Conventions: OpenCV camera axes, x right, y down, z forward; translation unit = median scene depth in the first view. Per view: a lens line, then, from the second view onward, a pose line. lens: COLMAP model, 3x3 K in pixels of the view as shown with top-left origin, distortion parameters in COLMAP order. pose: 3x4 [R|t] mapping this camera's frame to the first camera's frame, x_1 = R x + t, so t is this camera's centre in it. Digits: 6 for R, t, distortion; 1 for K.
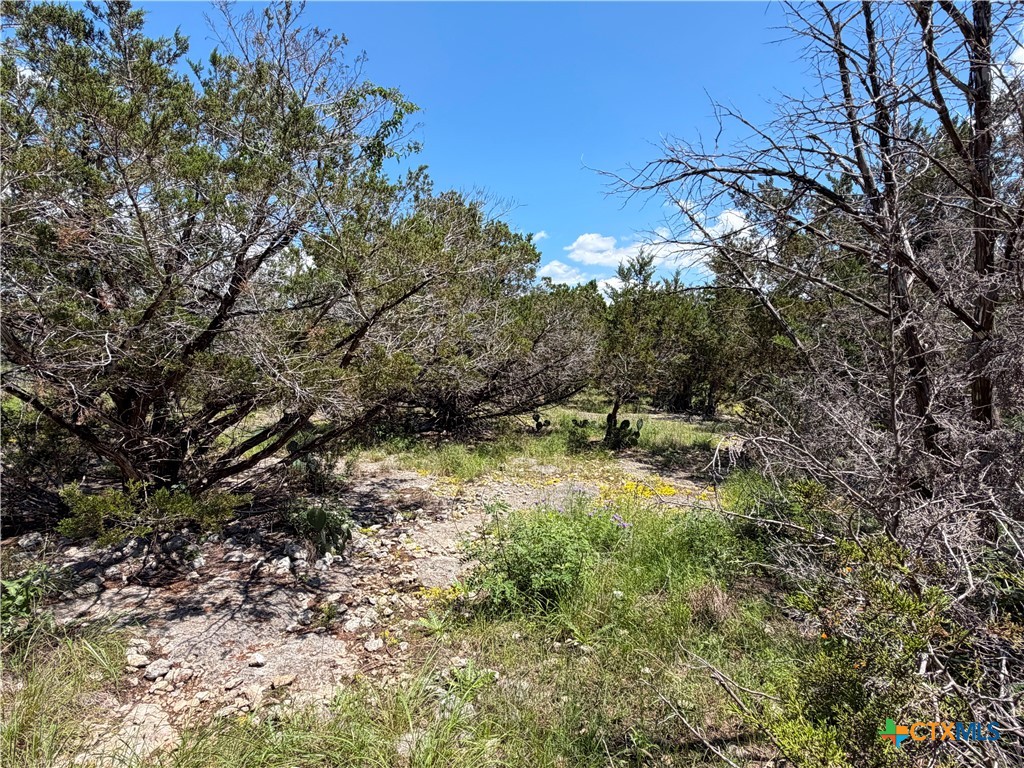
lens RADIAL K [[541.8, 0, 511.1], [0, 541.8, 381.2], [0, 0, 1]] dist [-0.005018, 0.002510]
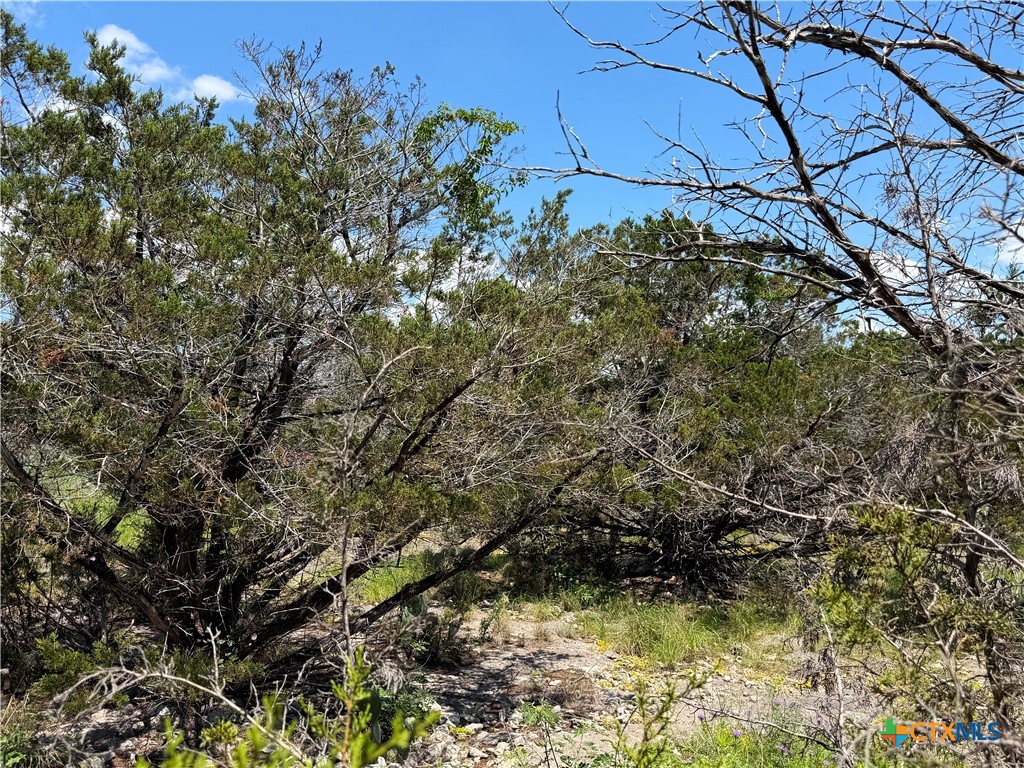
lens RADIAL K [[875.9, 0, 507.3], [0, 875.9, 390.1], [0, 0, 1]] dist [0.079701, -0.140706]
pose [[0.925118, -0.022957, -0.378985, 0.205174], [-0.016950, 0.994678, -0.101630, -0.033850], [0.379301, 0.100444, 0.919805, -0.031102]]
